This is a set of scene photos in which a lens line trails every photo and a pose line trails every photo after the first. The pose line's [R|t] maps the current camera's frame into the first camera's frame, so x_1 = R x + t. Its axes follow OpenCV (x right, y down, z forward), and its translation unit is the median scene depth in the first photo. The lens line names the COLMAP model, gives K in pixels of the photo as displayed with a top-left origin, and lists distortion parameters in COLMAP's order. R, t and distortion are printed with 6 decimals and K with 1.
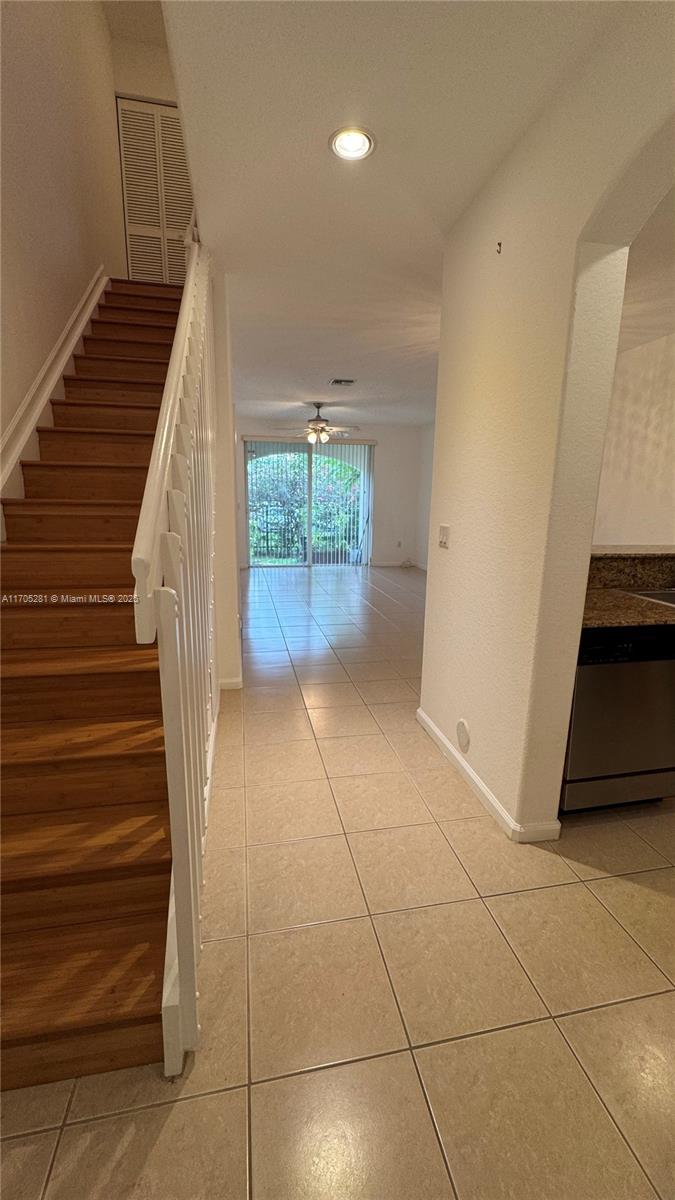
lens RADIAL K [[481.7, 0, 340.3], [0, 481.7, 599.3], [0, 0, 1]] dist [-0.001958, 0.000412]
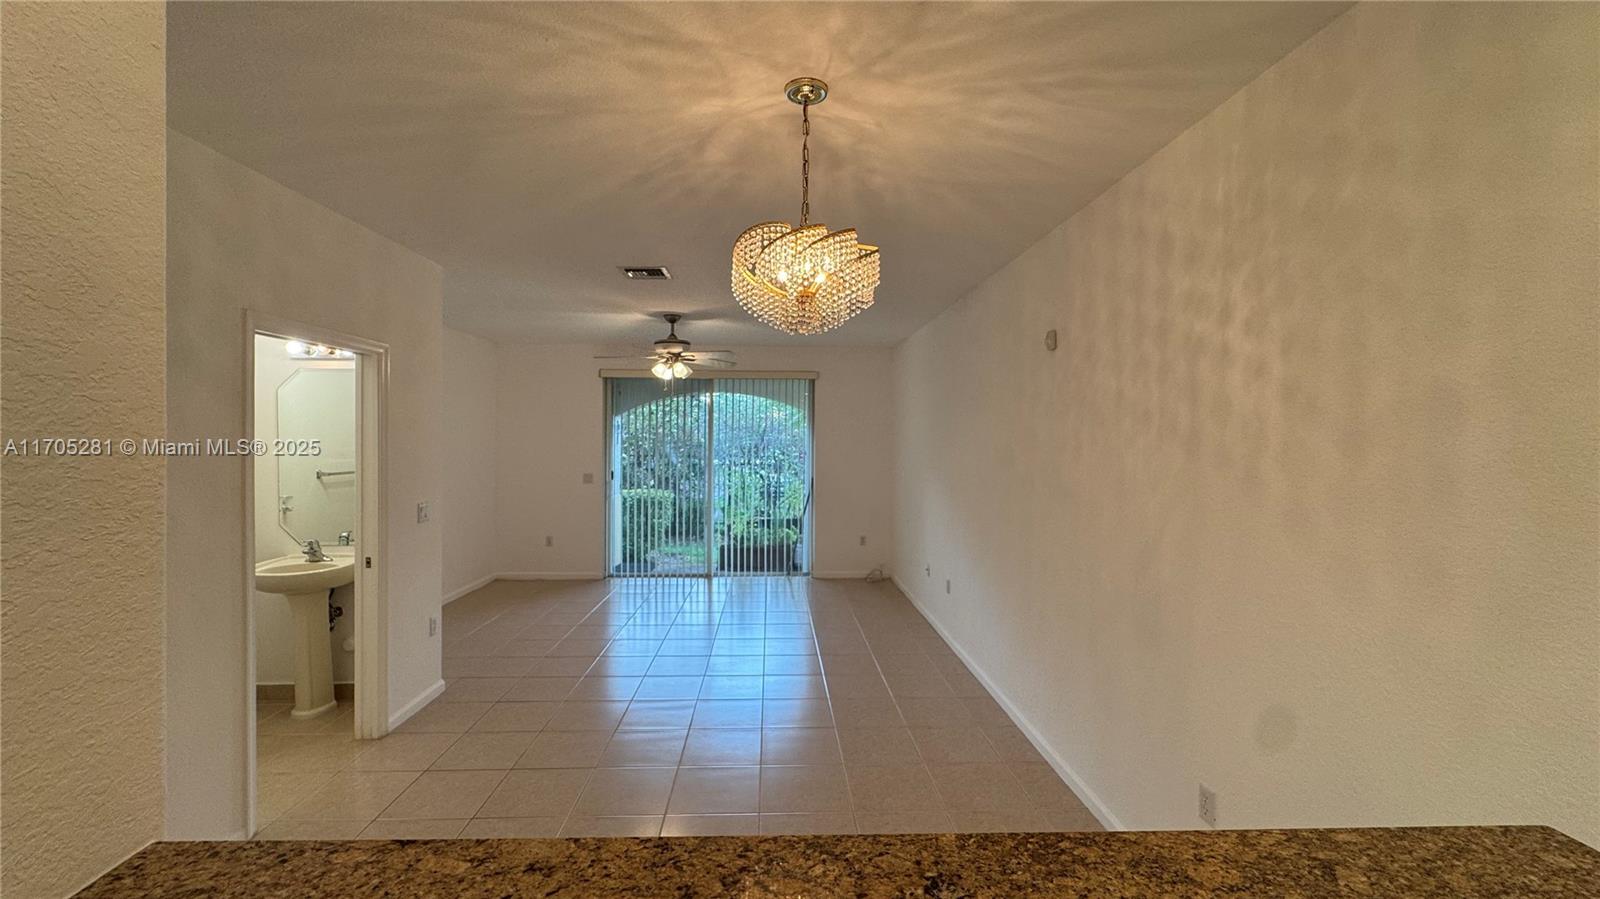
lens RADIAL K [[642.3, 0, 797.3], [0, 642.3, 447.6], [0, 0, 1]] dist [-0.001958, 0.000412]
pose [[0.987725, -0.006957, -0.156051, 0.686105], [-0.024262, 0.980051, -0.197261, -0.283161], [0.154310, 0.198625, 0.967851, 0.870241]]
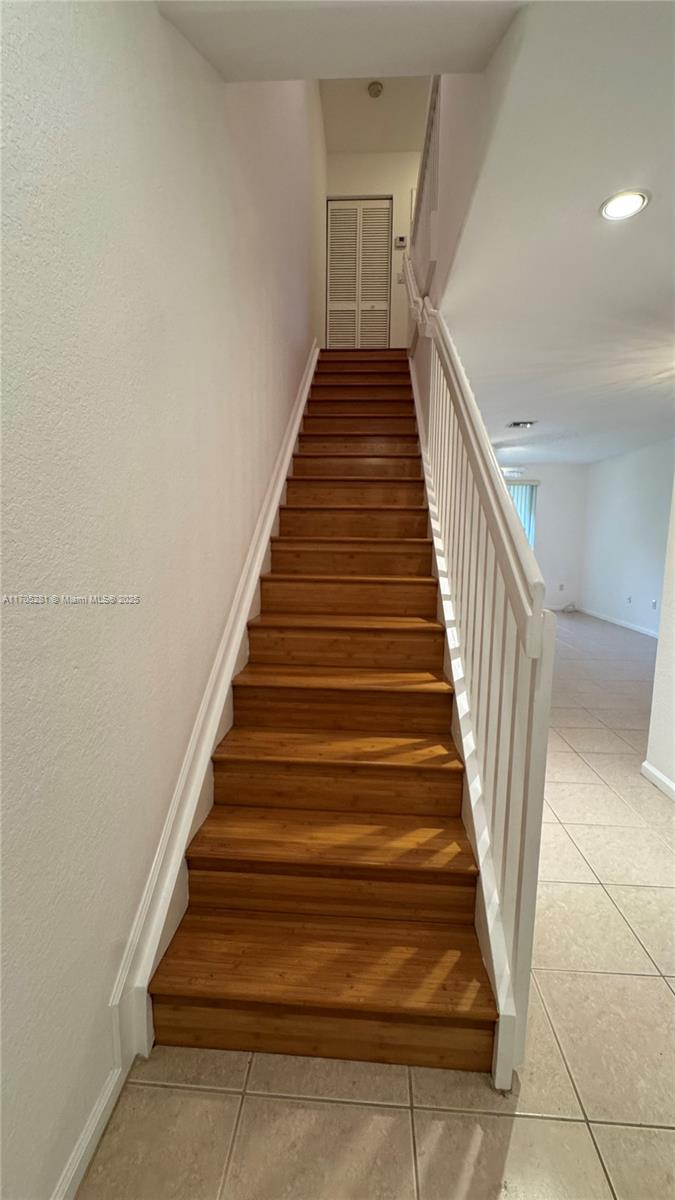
lens RADIAL K [[484.2, 0, 337.5], [0, 484.2, 600.0], [0, 0, 1]] dist [-0.002924, 0.000140]
pose [[0.965483, 0.030073, -0.258723, -0.223652], [-0.051844, 0.995625, -0.077739, 0.027199], [0.255253, 0.088469, 0.962818, -0.082022]]
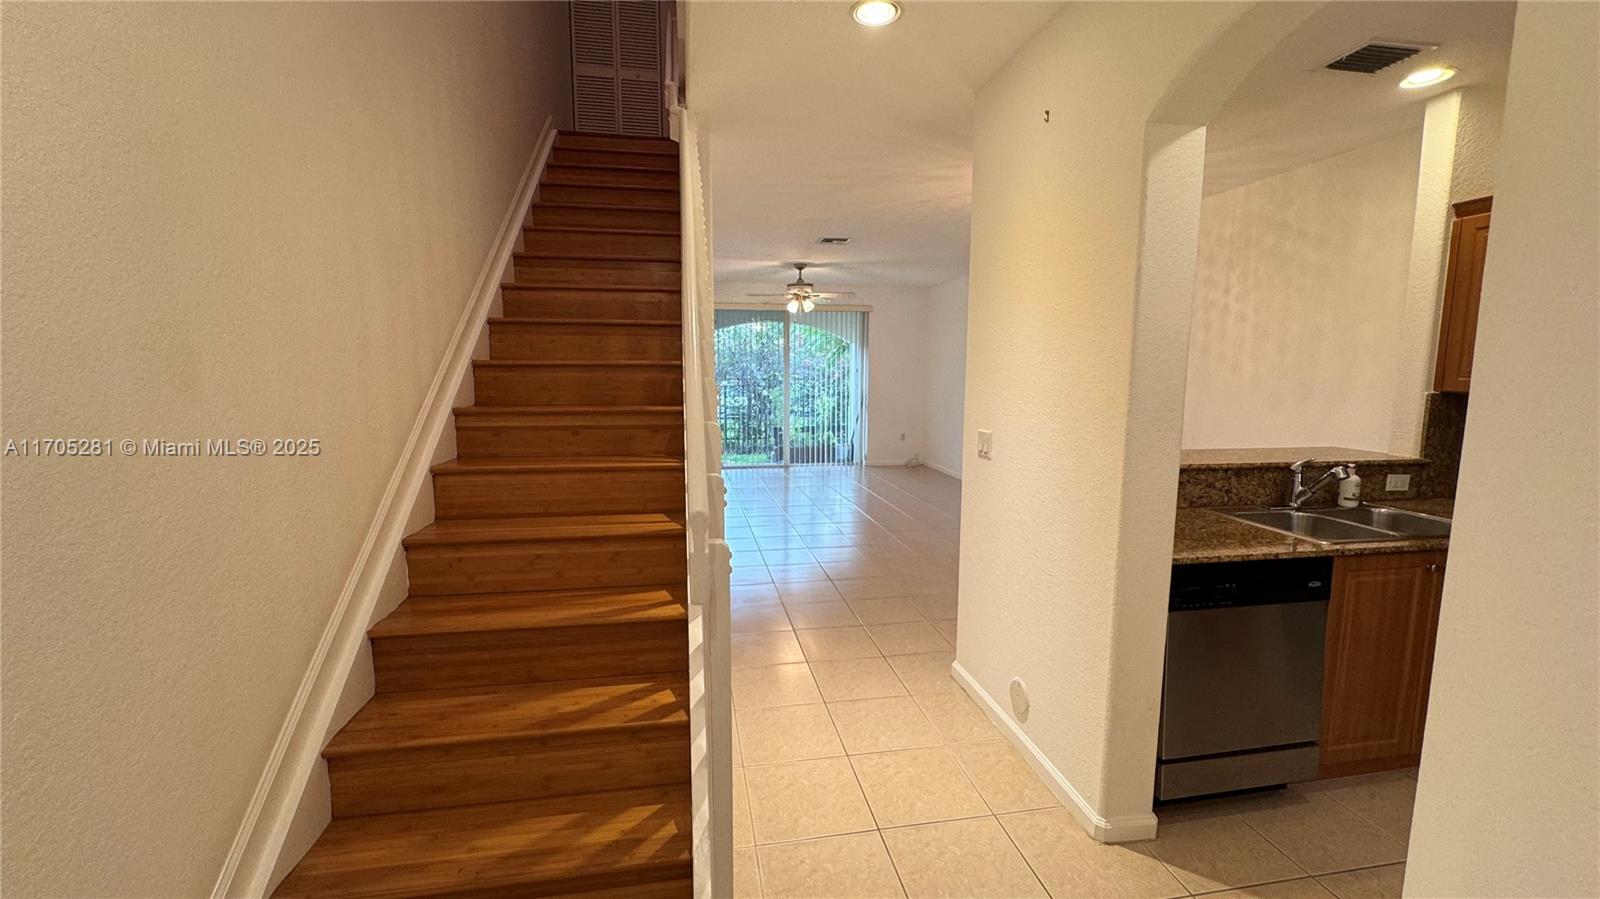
lens RADIAL K [[642.3, 0, 797.3], [0, 642.3, 447.6], [0, 0, 1]] dist [-0.001958, 0.000412]
pose [[0.999593, -0.010515, -0.026503, -0.075936], [0.008172, 0.996174, -0.087004, -0.037529], [0.027316, 0.086752, 0.995855, -0.084852]]
